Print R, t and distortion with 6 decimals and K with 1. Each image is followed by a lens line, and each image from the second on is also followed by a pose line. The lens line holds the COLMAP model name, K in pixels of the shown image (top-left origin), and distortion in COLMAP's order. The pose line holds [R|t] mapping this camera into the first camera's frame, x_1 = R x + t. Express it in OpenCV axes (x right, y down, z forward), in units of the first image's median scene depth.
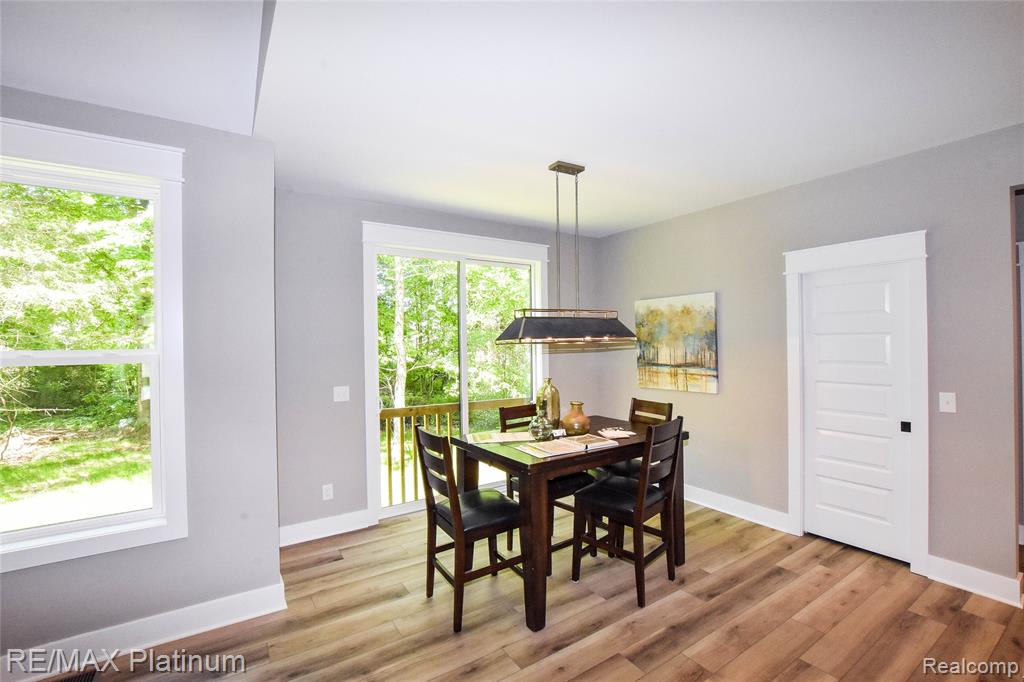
lens RADIAL K [[449.0, 0, 513.9], [0, 449.0, 342.1], [0, 0, 1]] dist [-0.029934, 0.003208]
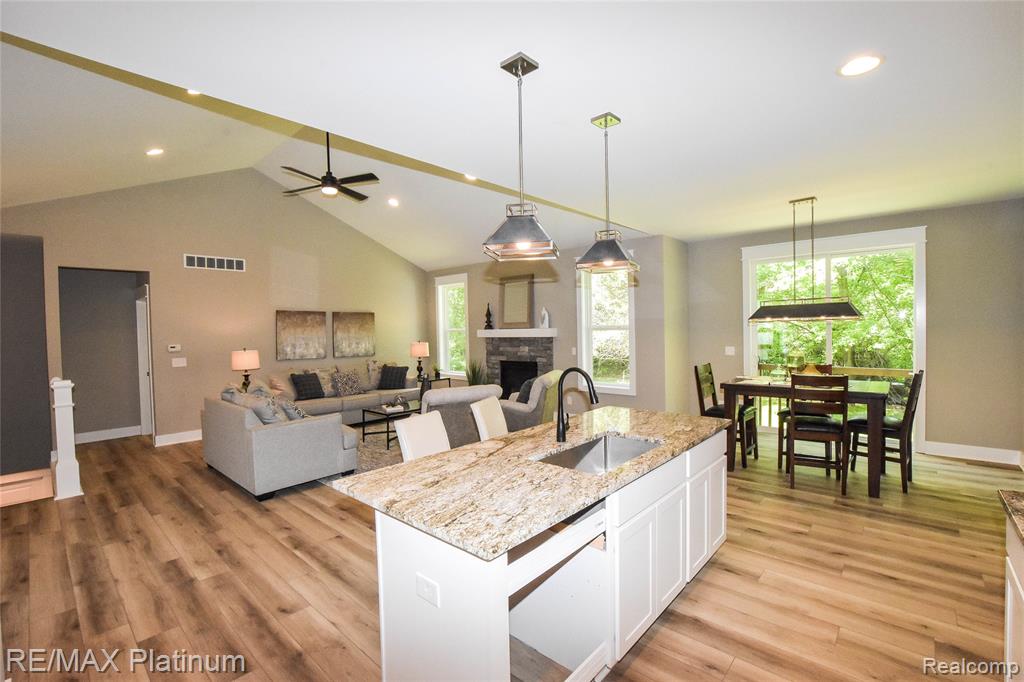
lens RADIAL K [[449.0, 0, 514.8], [0, 449.0, 340.4], [0, 0, 1]] dist [-0.029934, 0.003208]
pose [[0.238722, 0.028266, -0.970677, 1.369693], [0.007709, 0.999490, 0.031001, 0.018858], [0.971057, -0.014884, 0.238382, -0.271645]]
